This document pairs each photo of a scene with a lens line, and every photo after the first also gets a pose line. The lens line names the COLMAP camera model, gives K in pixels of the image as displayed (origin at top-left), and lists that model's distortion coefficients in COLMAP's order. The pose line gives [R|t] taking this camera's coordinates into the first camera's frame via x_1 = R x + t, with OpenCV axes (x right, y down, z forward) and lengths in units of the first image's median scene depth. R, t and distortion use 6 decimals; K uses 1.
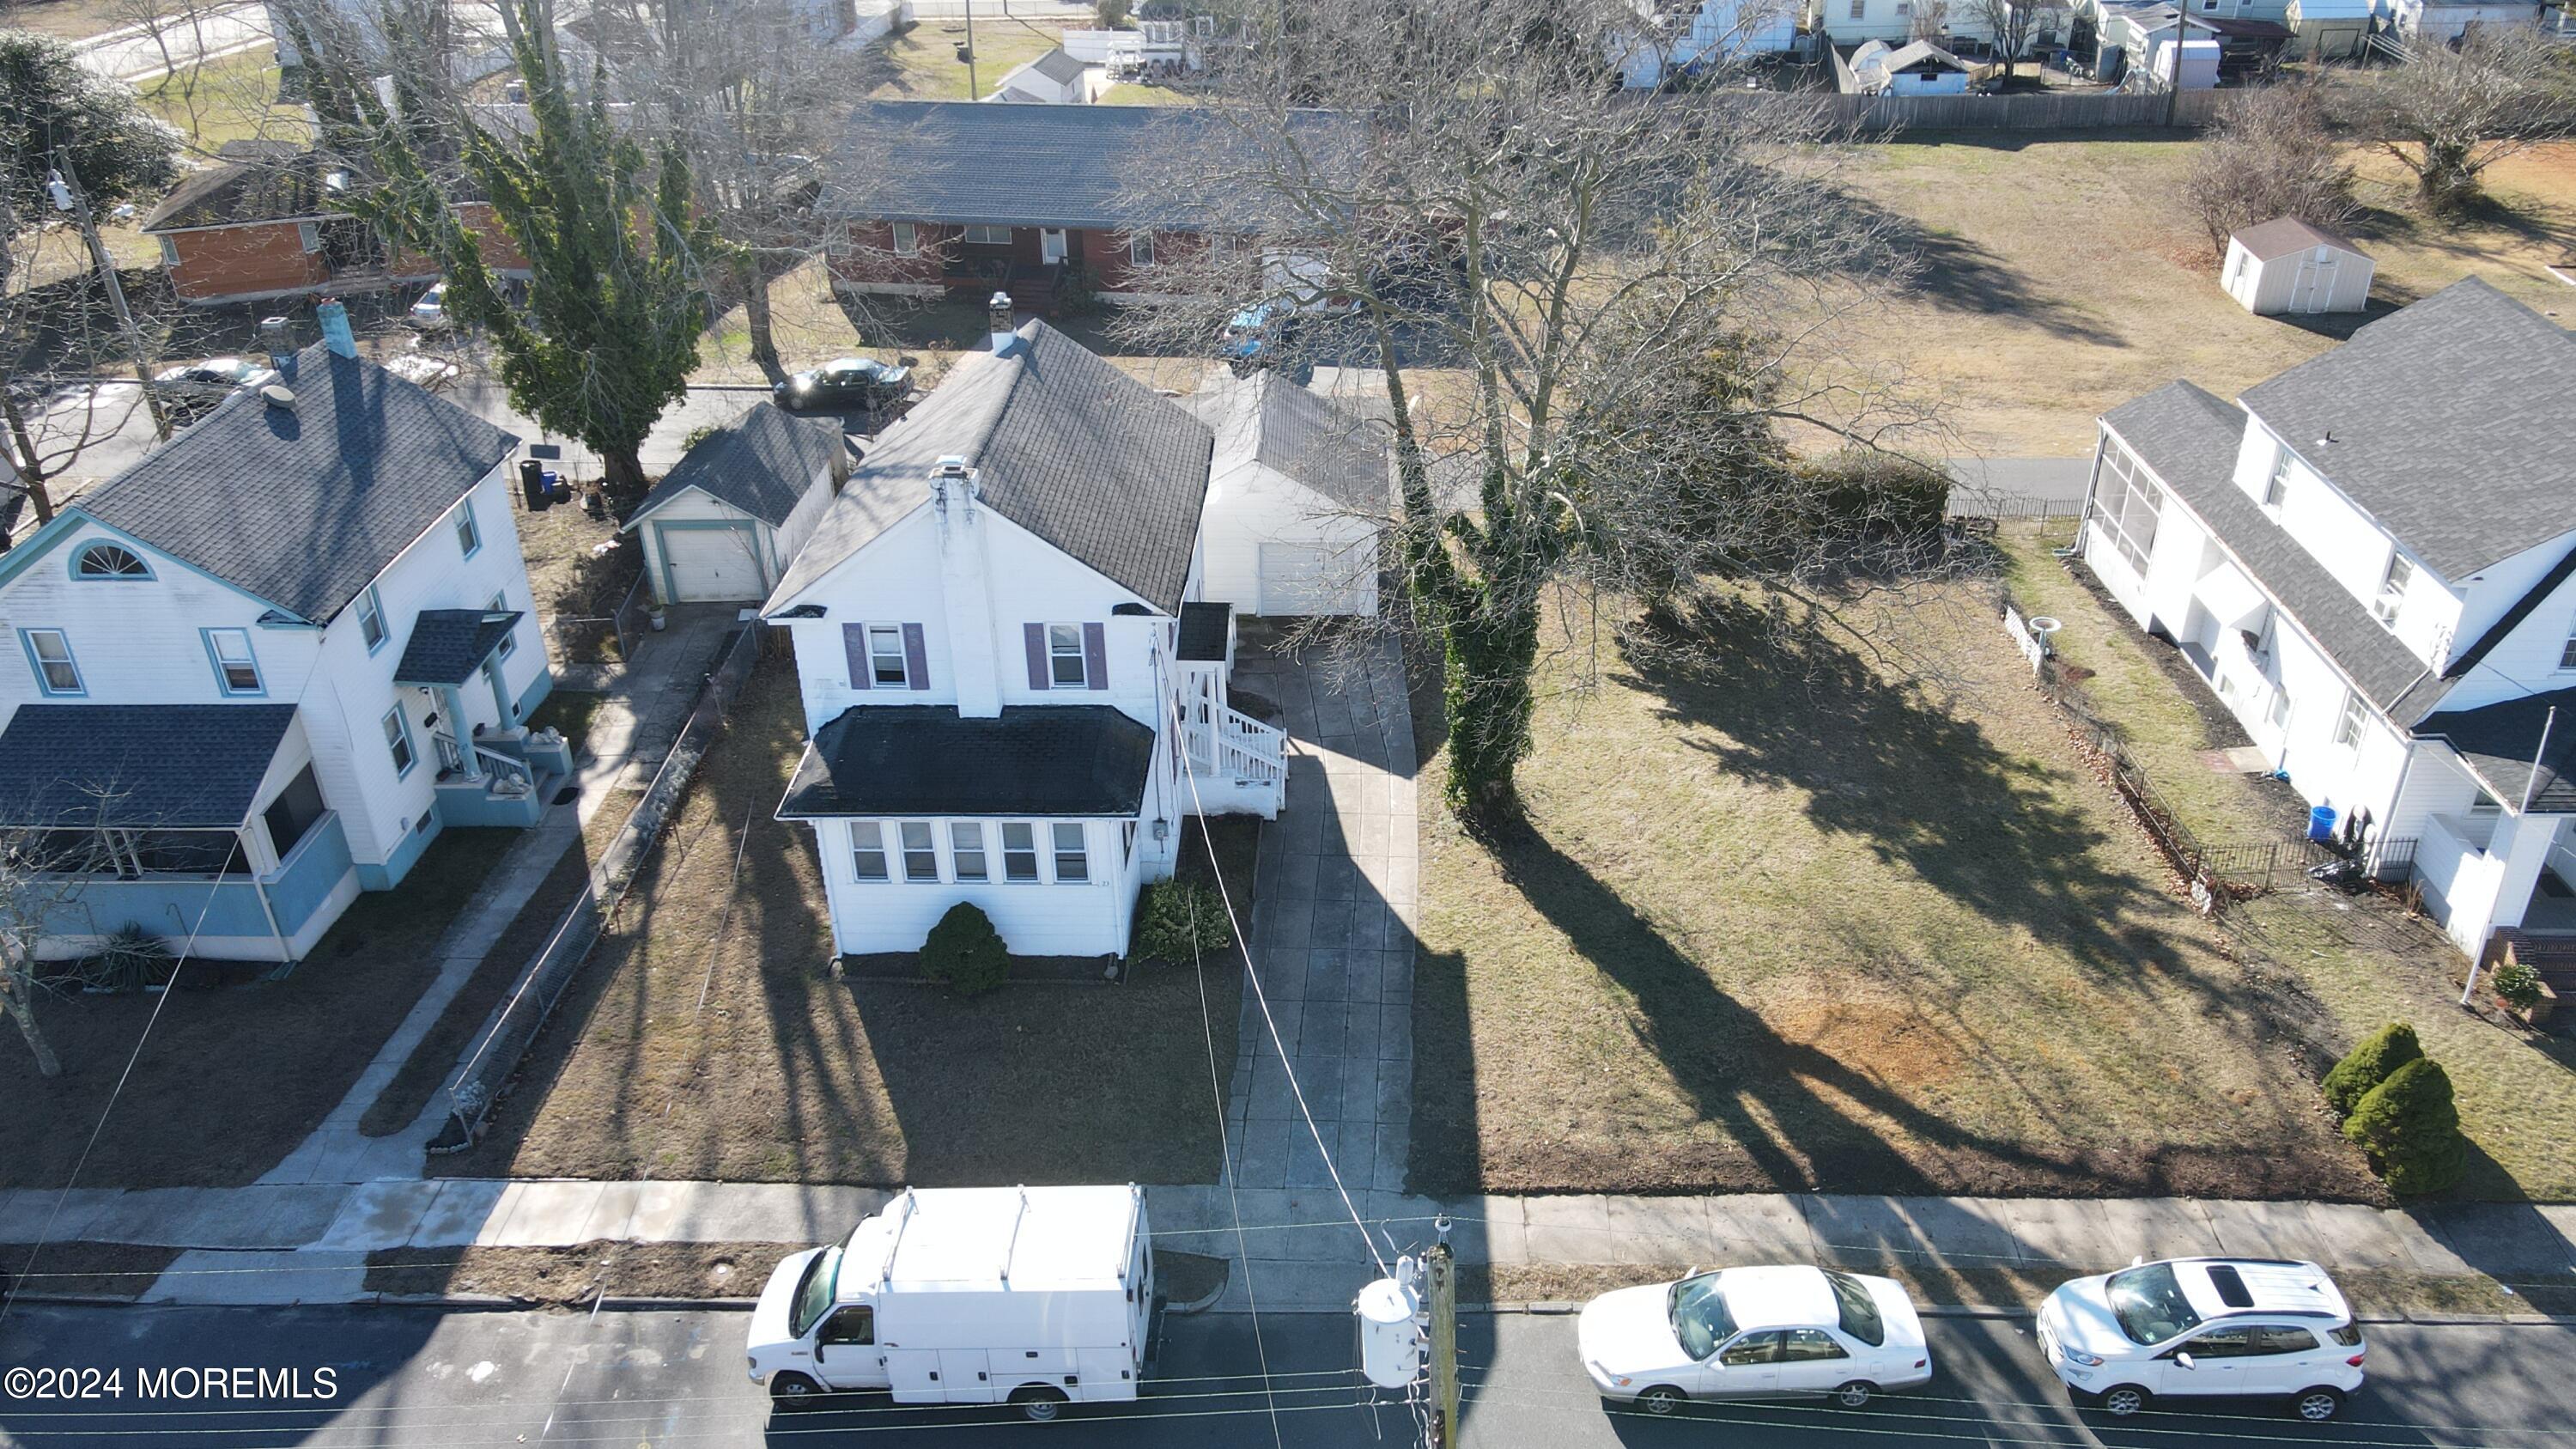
lens RADIAL K [[1894.3, 0, 1284.5], [0, 1894.3, 715.2], [0, 0, 1]] dist [0.000256, 0.031737]
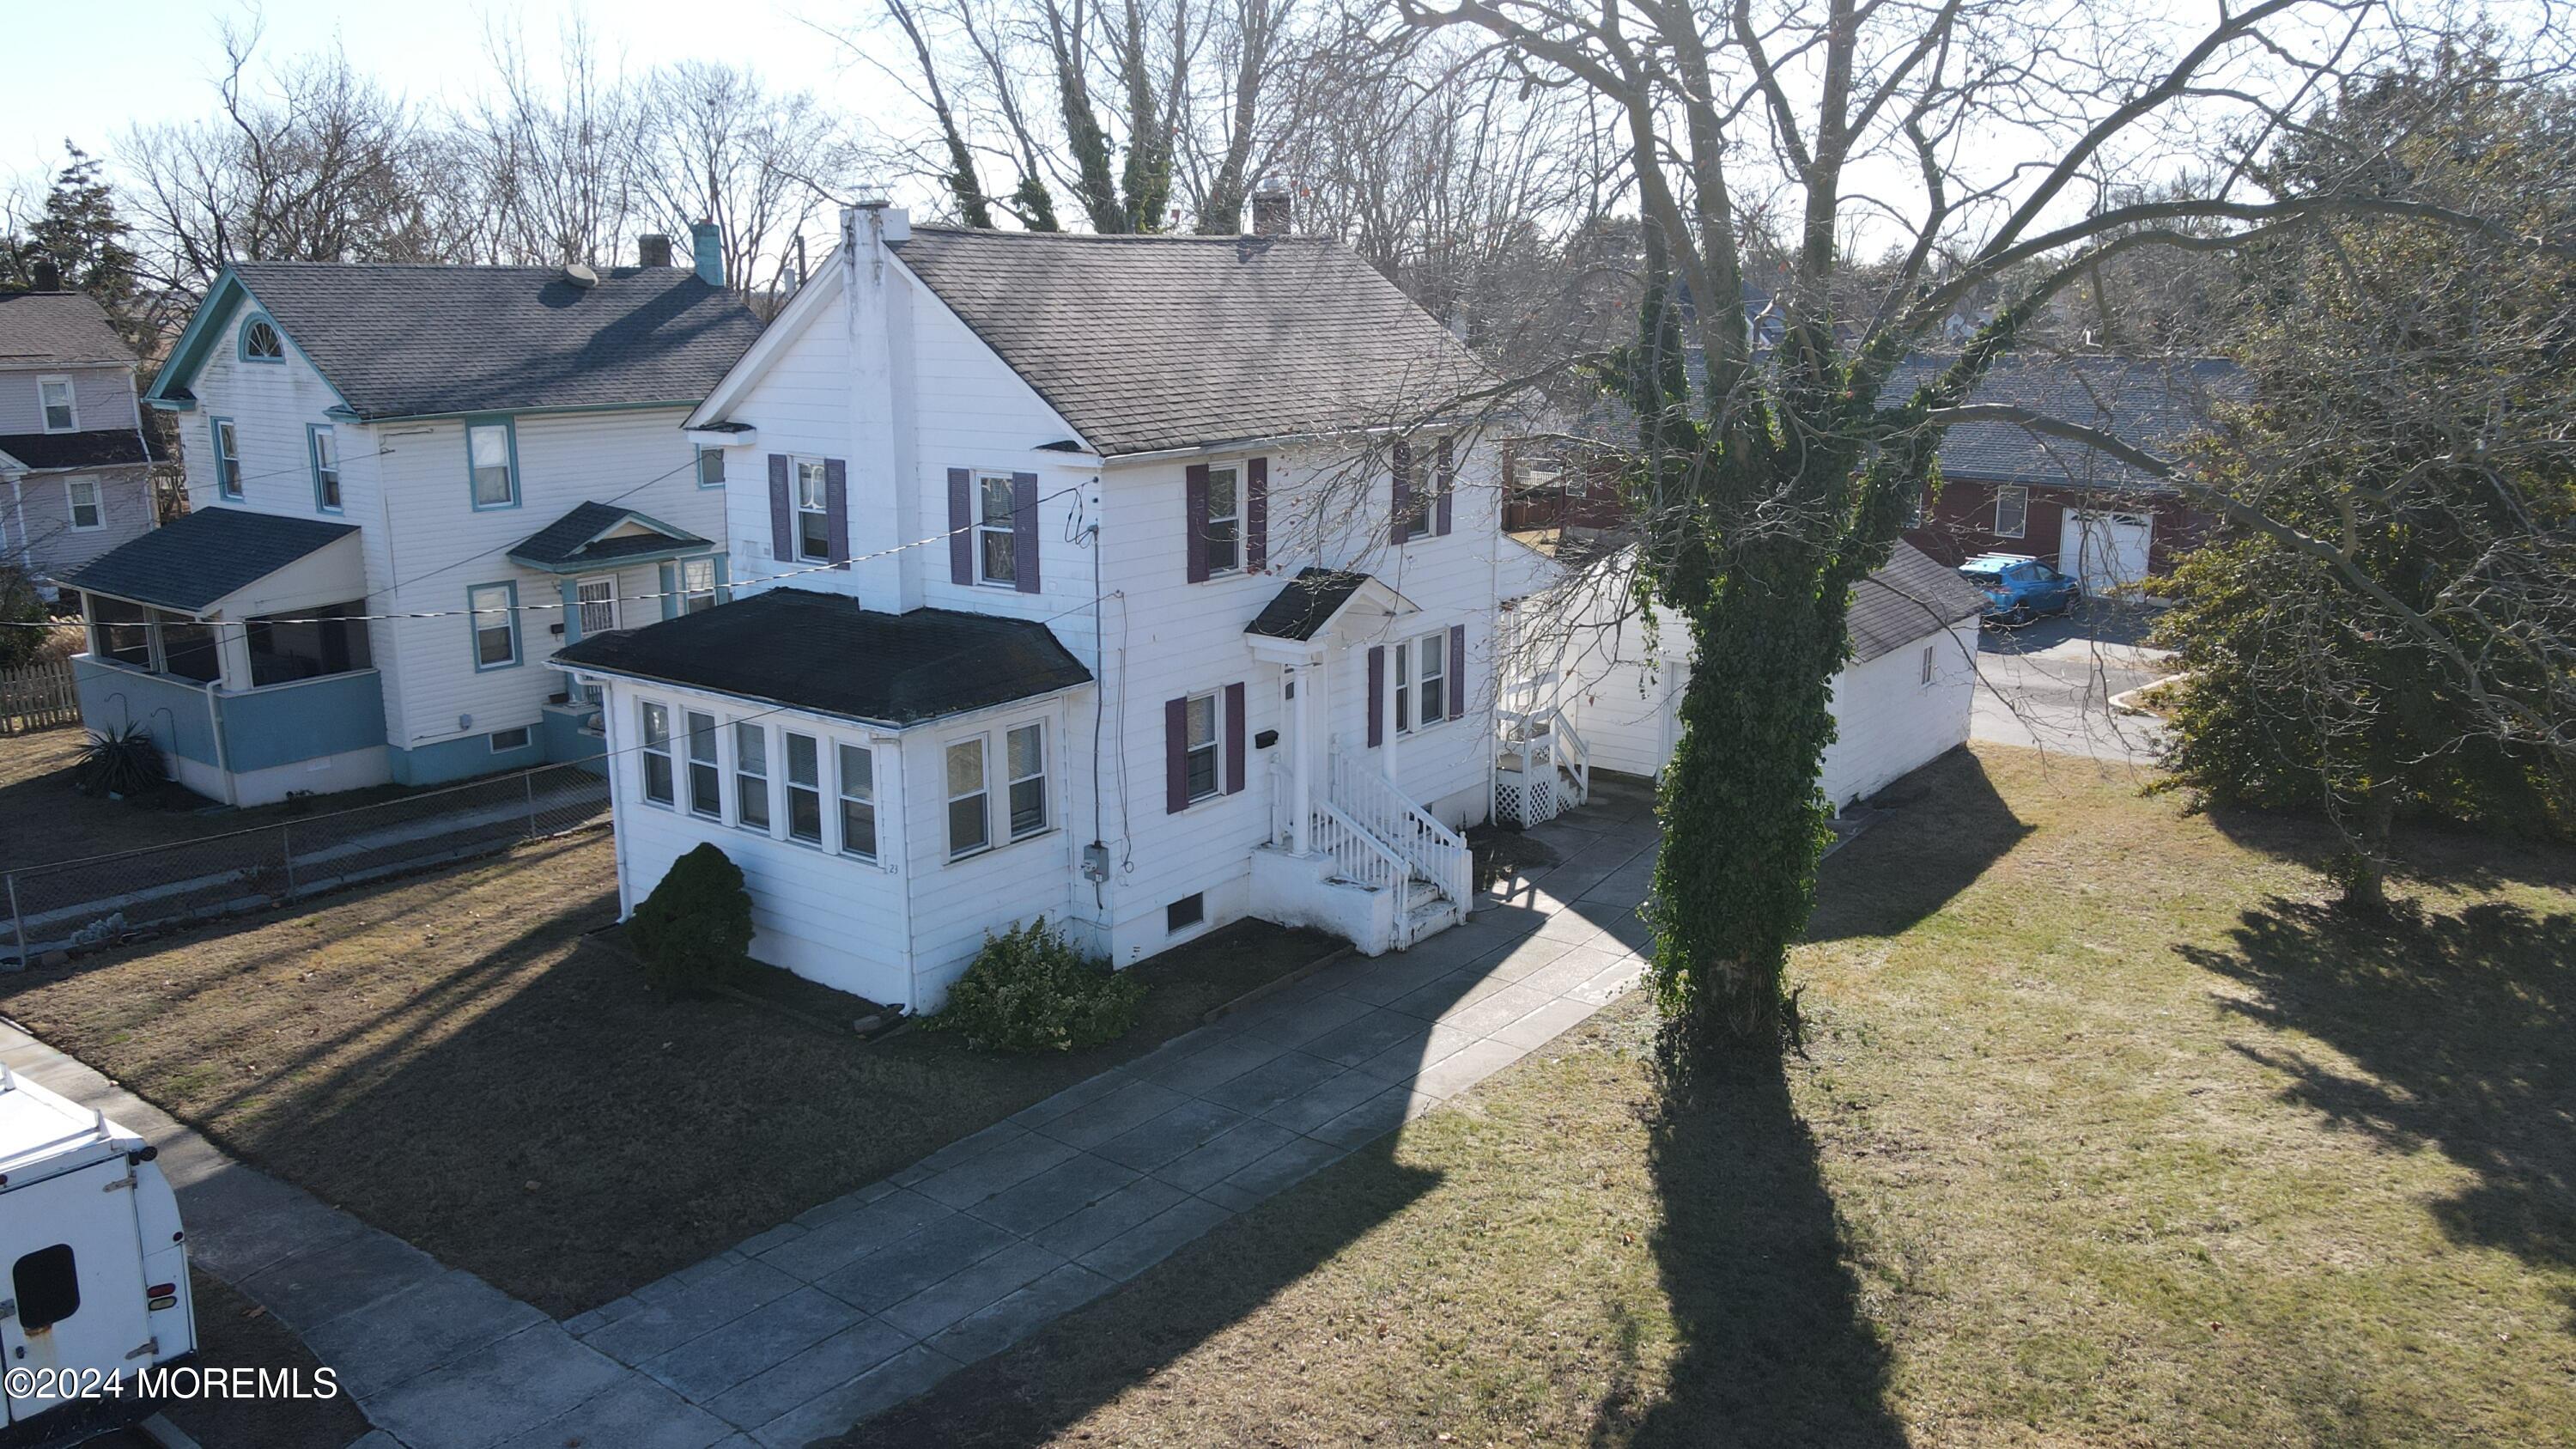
lens RADIAL K [[1894.3, 0, 1283.6], [0, 1894.3, 716.8], [0, 0, 1]] dist [0.000256, 0.031737]
pose [[0.818930, 0.143152, -0.555753, 0.320229], [-0.293000, 0.936961, -0.190406, 0.117998], [0.493462, 0.318765, 0.809250, 0.546670]]
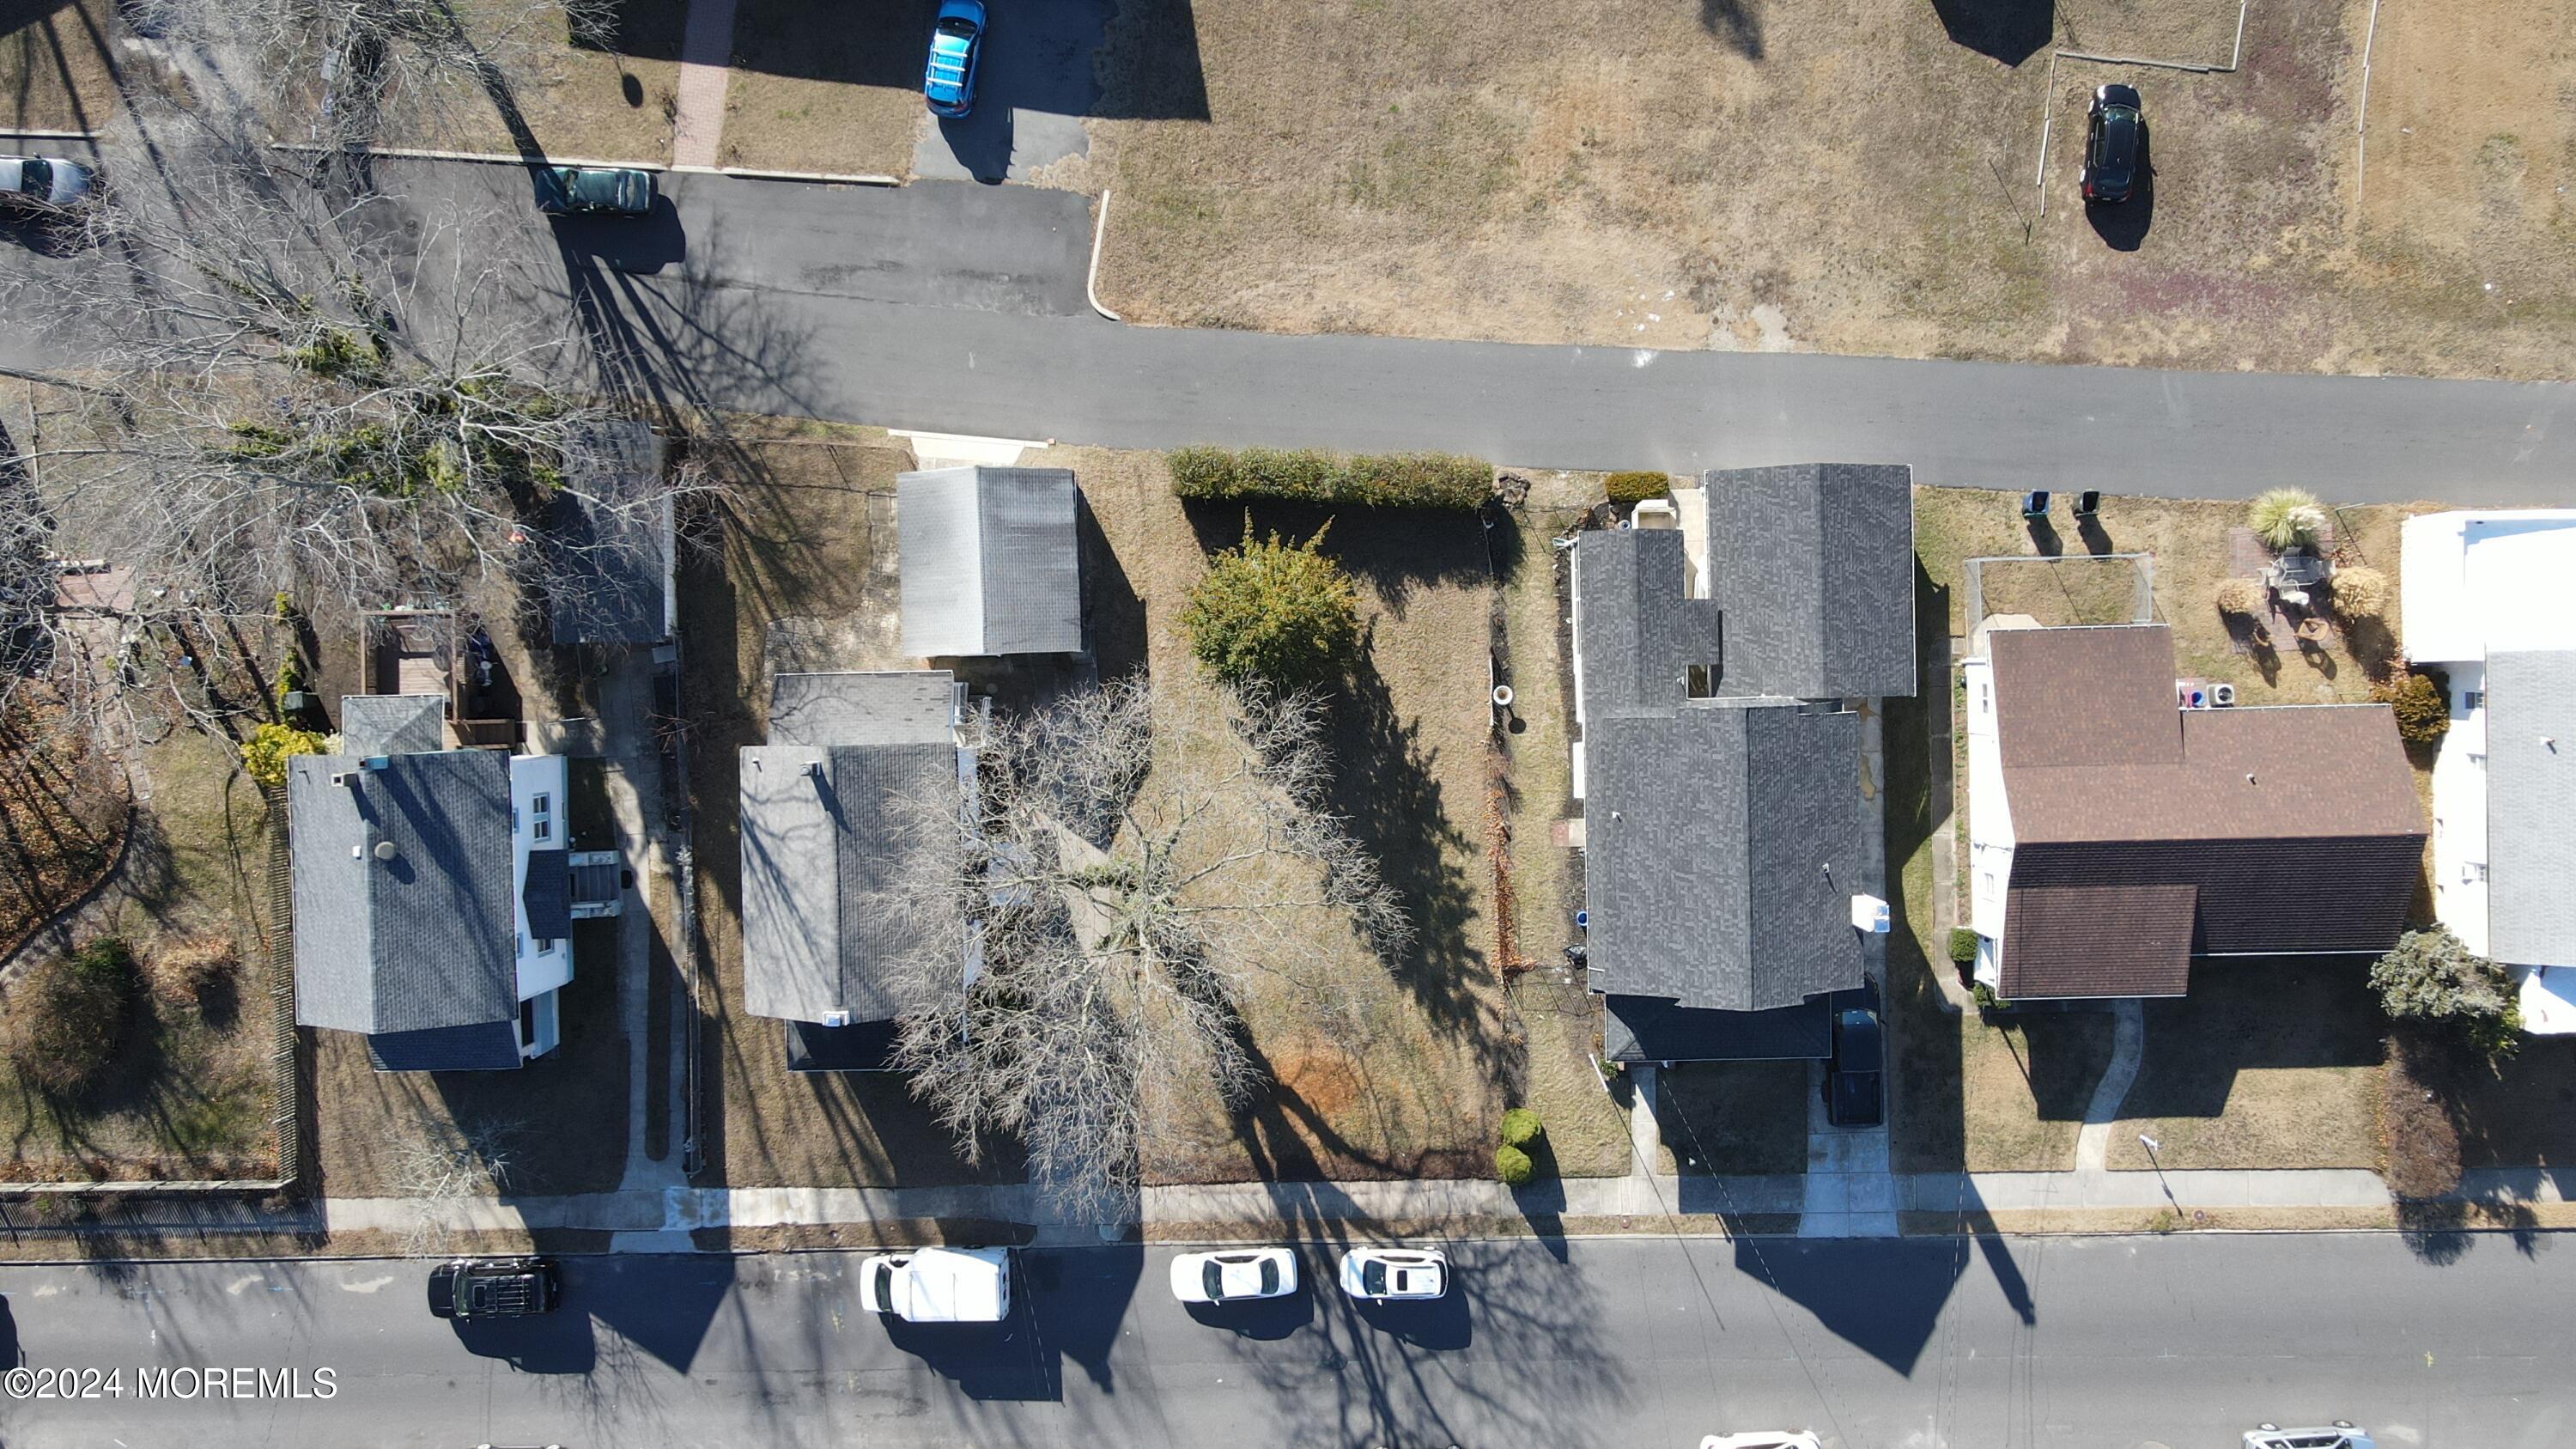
lens RADIAL K [[1894.3, 0, 1306.2], [0, 1894.3, 734.3], [0, 0, 1]] dist [0.000256, 0.031737]
pose [[0.997984, -0.063458, -0.001034, 0.300002], [0.031150, 0.475561, 0.879131, -1.798895], [-0.055296, -0.877391, 0.476579, 0.290641]]
